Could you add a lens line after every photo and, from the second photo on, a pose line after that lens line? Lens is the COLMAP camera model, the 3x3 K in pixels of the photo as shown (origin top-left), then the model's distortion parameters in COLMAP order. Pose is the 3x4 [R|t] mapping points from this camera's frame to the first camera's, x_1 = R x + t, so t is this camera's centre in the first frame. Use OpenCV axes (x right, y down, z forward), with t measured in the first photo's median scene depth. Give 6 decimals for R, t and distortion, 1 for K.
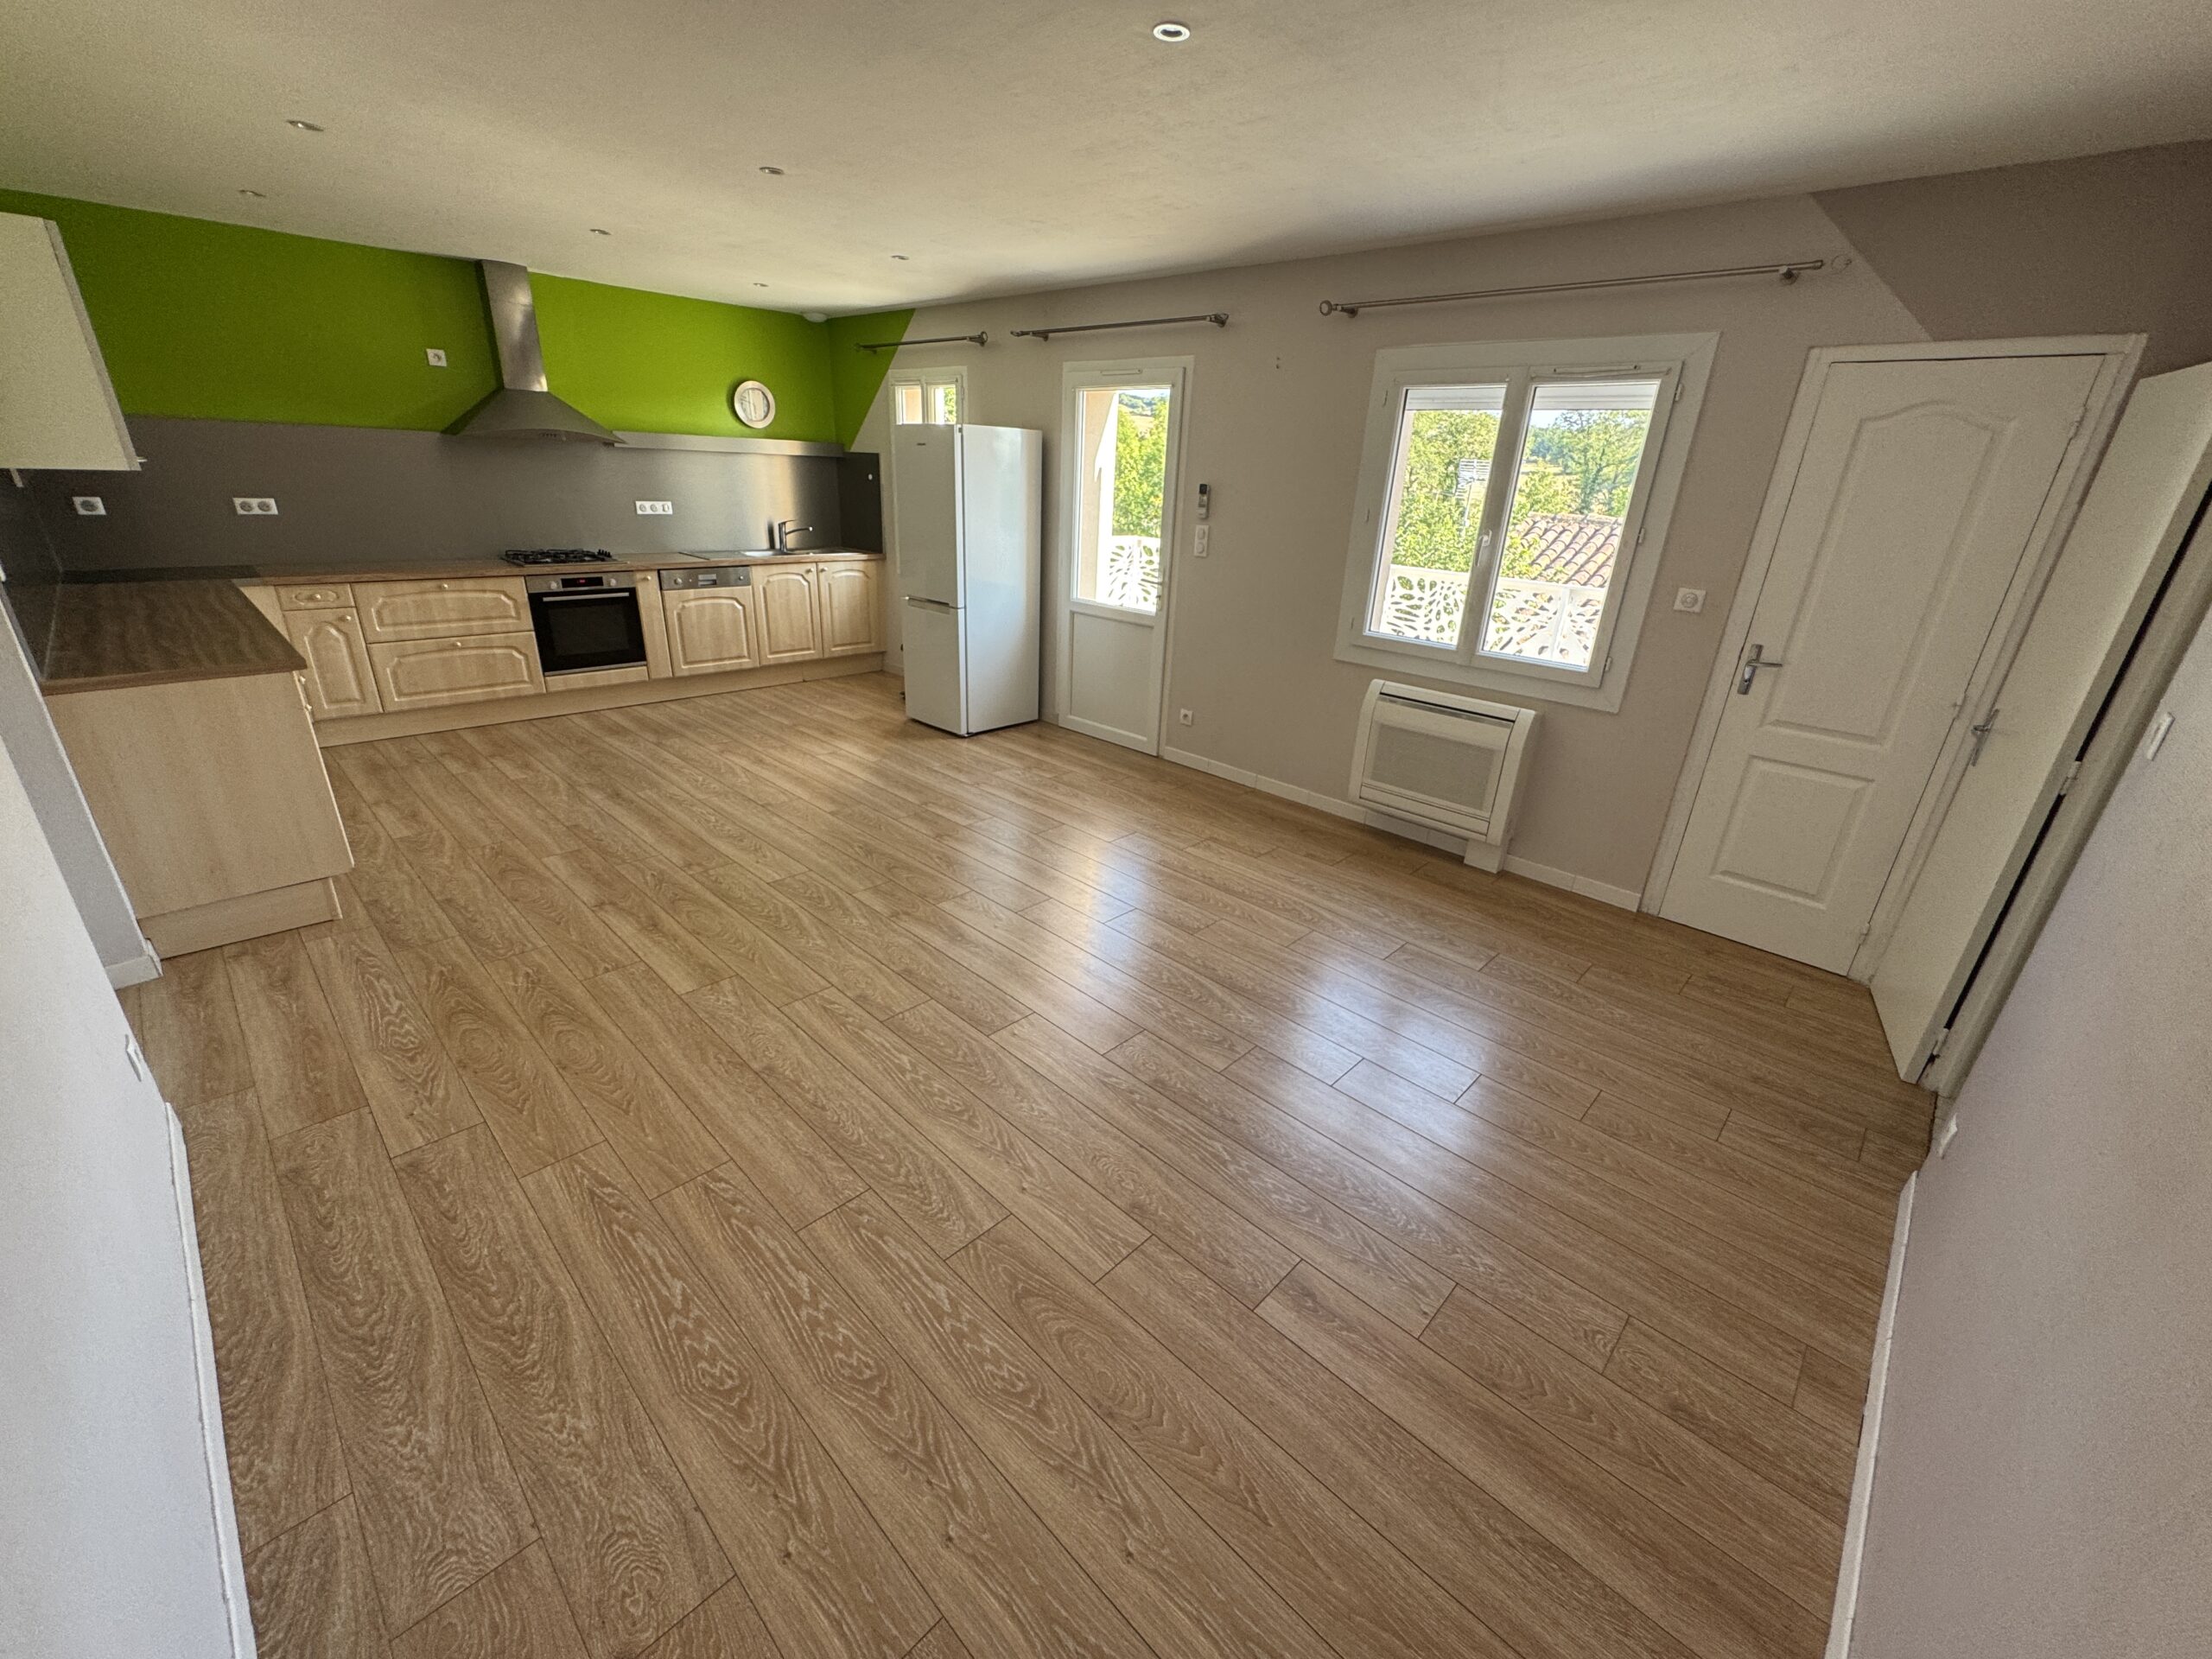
lens RADIAL K [[891.9, 0, 1101.5], [0, 891.9, 833.4], [0, 0, 1]] dist [0.002140, 0.000702]
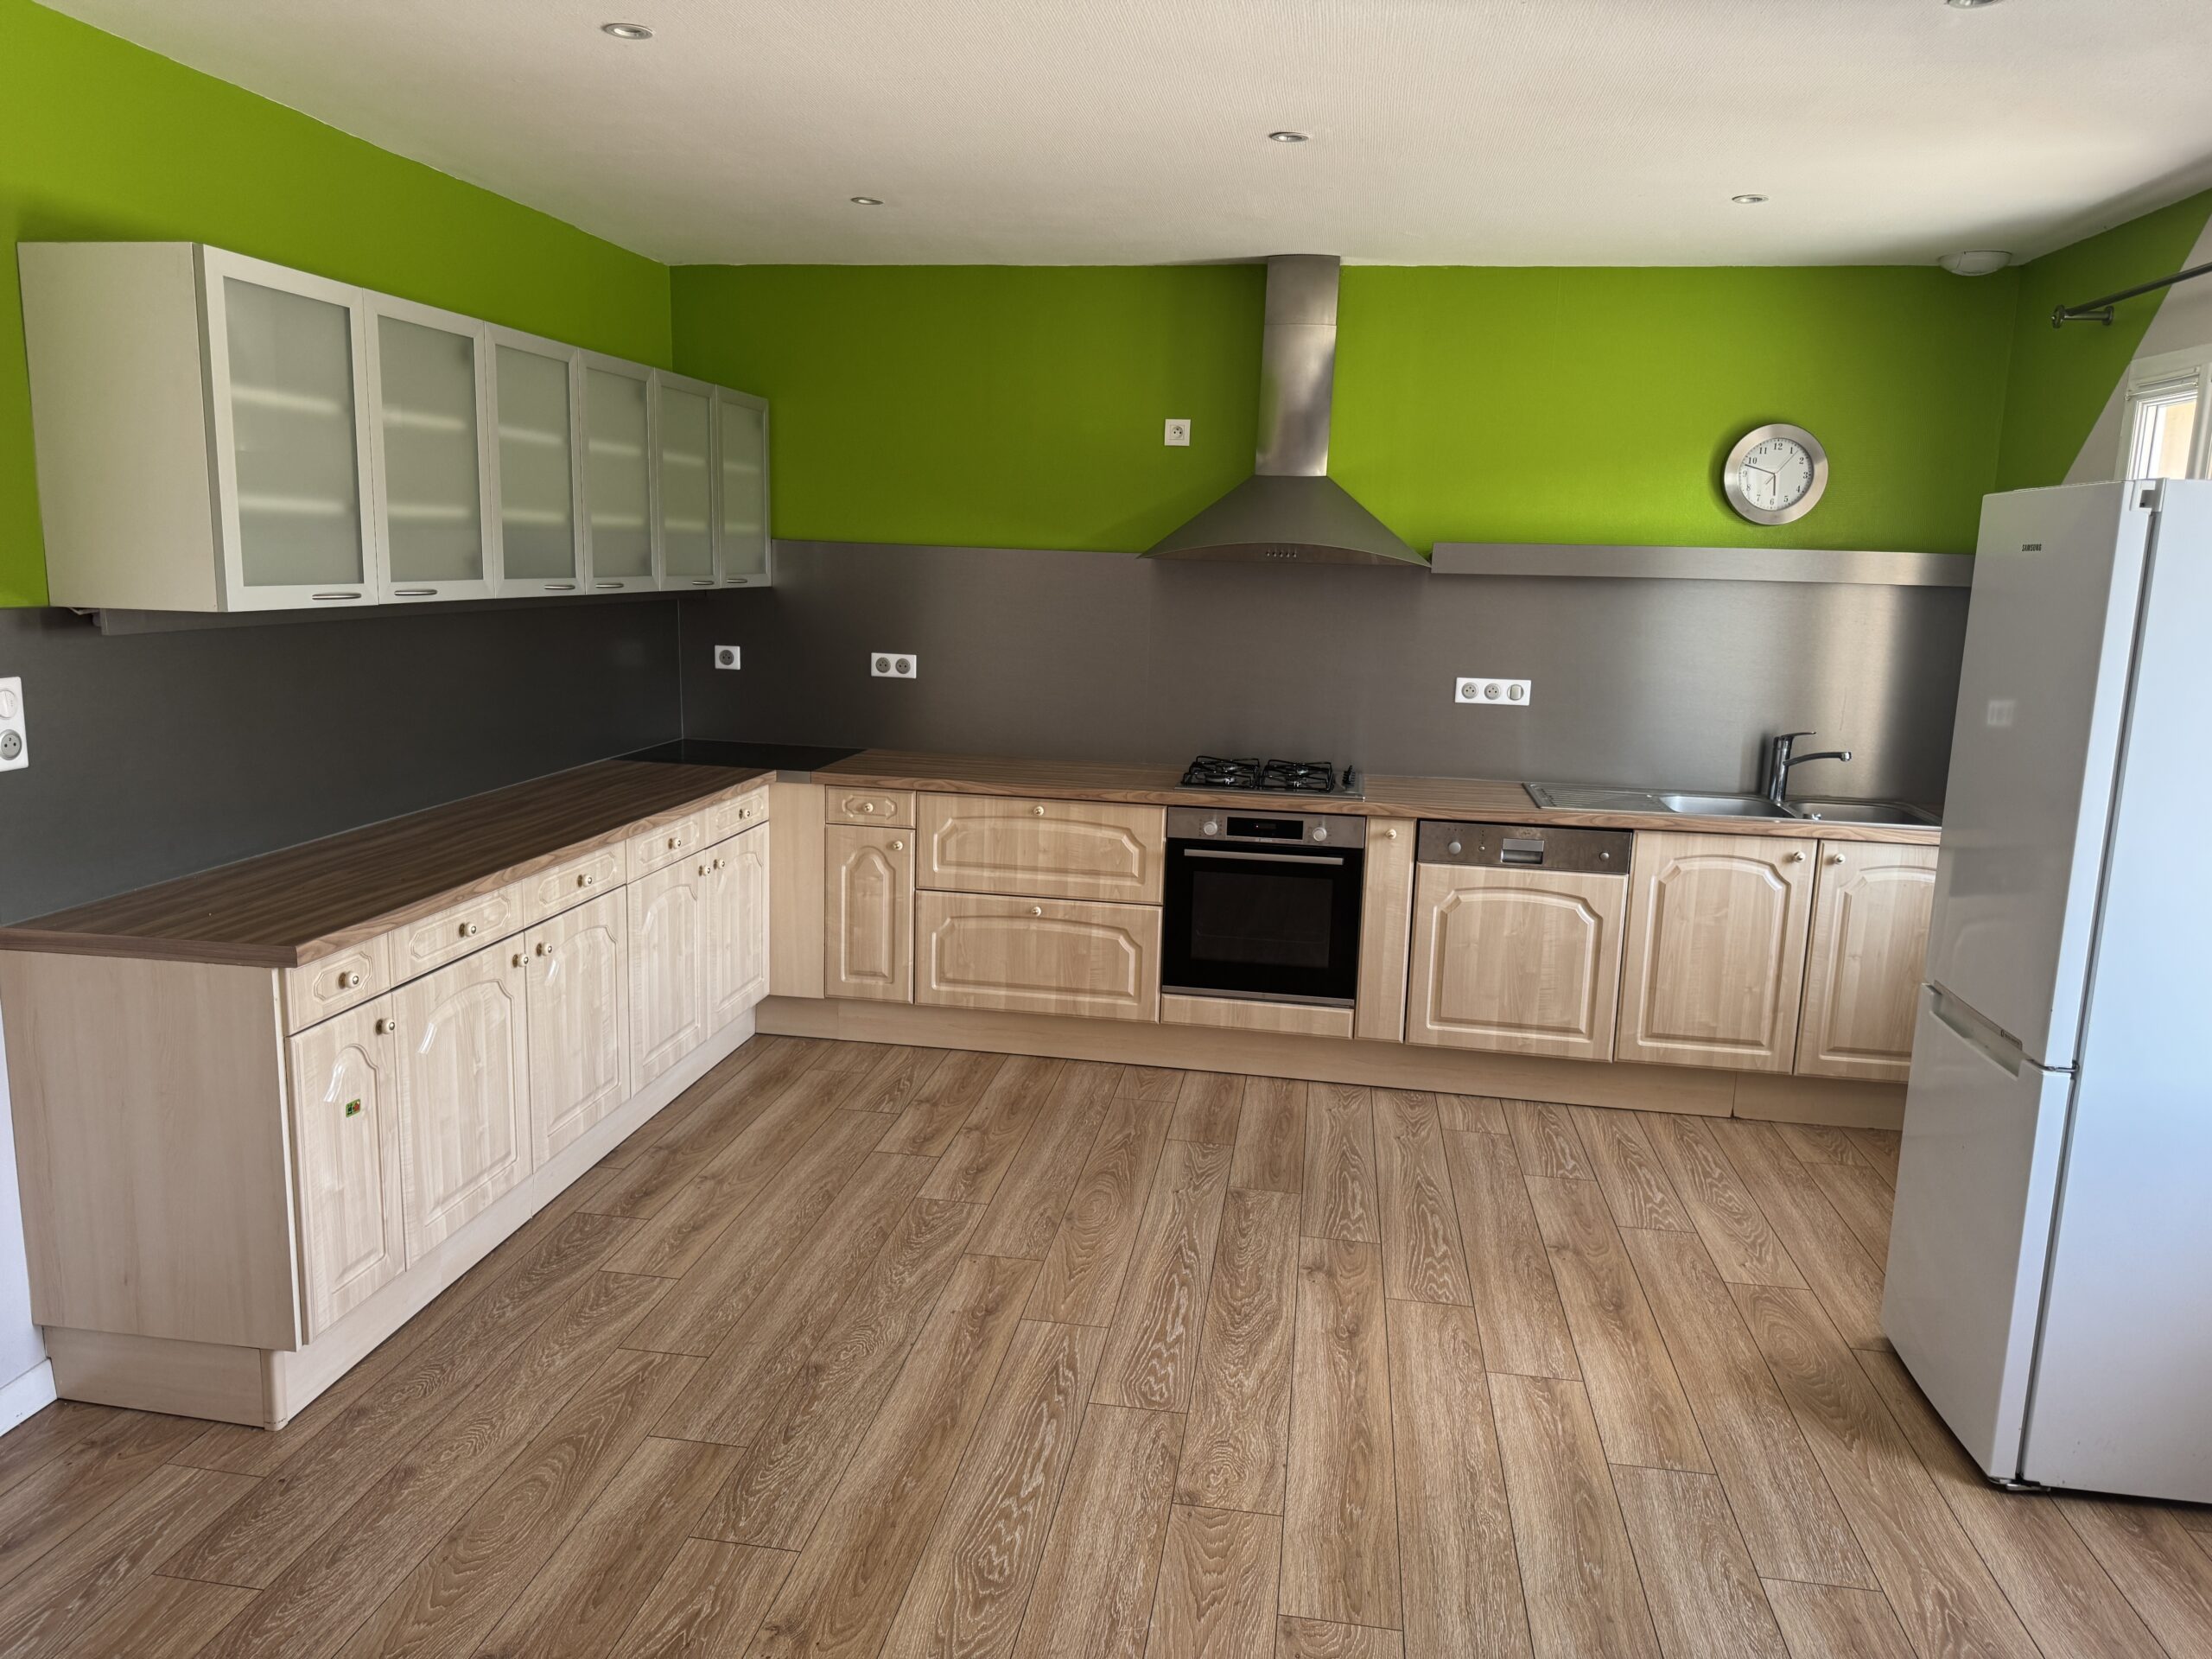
lens RADIAL K [[1548.3, 0, 1095.3], [0, 1548.3, 827.4], [0, 0, 1]] dist [0.011707, -0.020858]
pose [[0.568105, 0.125039, -0.813402, 0.067561], [-0.314979, 0.946167, -0.074544, -0.193252], [0.760293, 0.298553, 0.576906, 0.443526]]
